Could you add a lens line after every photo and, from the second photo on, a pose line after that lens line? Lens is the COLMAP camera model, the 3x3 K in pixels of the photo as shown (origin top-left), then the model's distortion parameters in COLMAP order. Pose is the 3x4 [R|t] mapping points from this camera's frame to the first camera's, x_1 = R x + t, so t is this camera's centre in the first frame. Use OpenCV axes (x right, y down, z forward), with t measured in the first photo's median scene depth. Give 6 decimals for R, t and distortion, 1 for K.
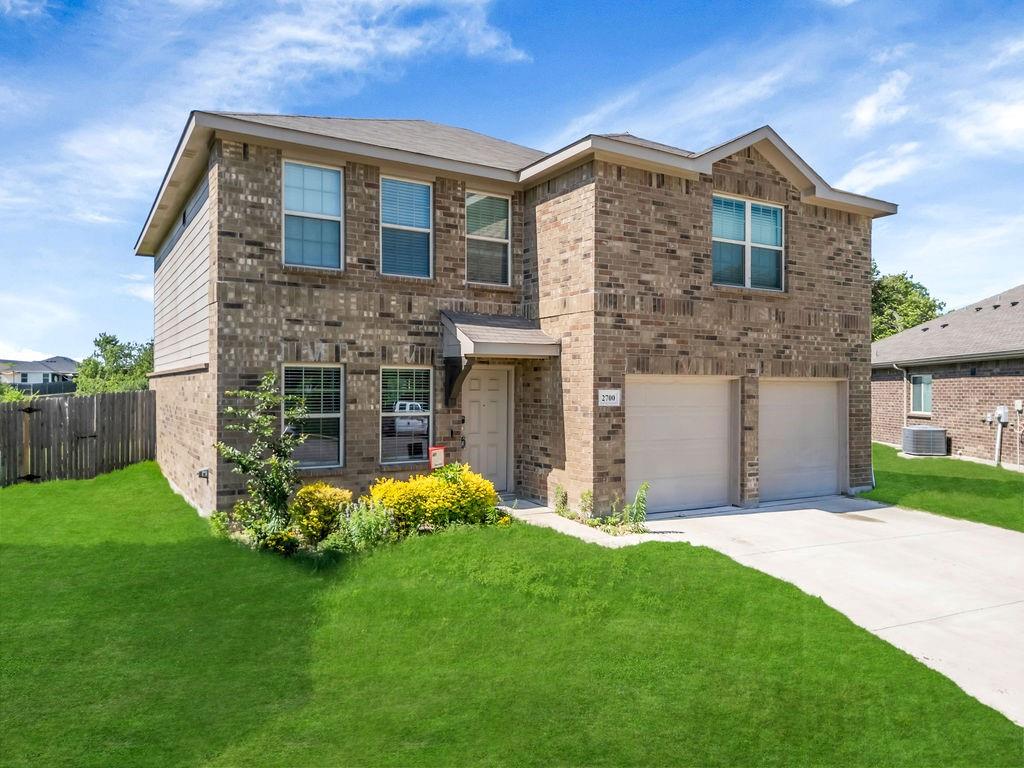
lens RADIAL K [[704.8, 0, 510.4], [0, 704.8, 387.8], [0, 0, 1]] dist [0.092679, -0.096124]
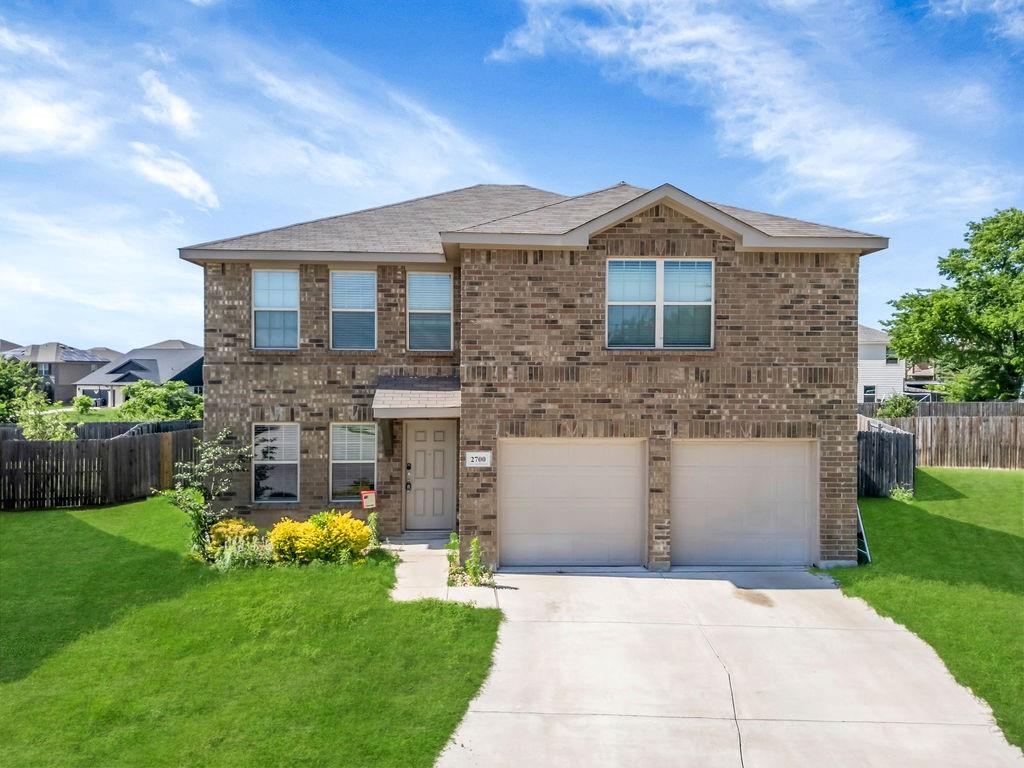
lens RADIAL K [[704.8, 0, 510.4], [0, 704.8, 387.8], [0, 0, 1]] dist [0.092679, -0.096124]
pose [[0.887109, 0.007130, -0.461504, 0.674263], [0.000636, 0.999861, 0.016671, -0.113497], [0.461559, -0.015083, 0.886981, 0.036733]]
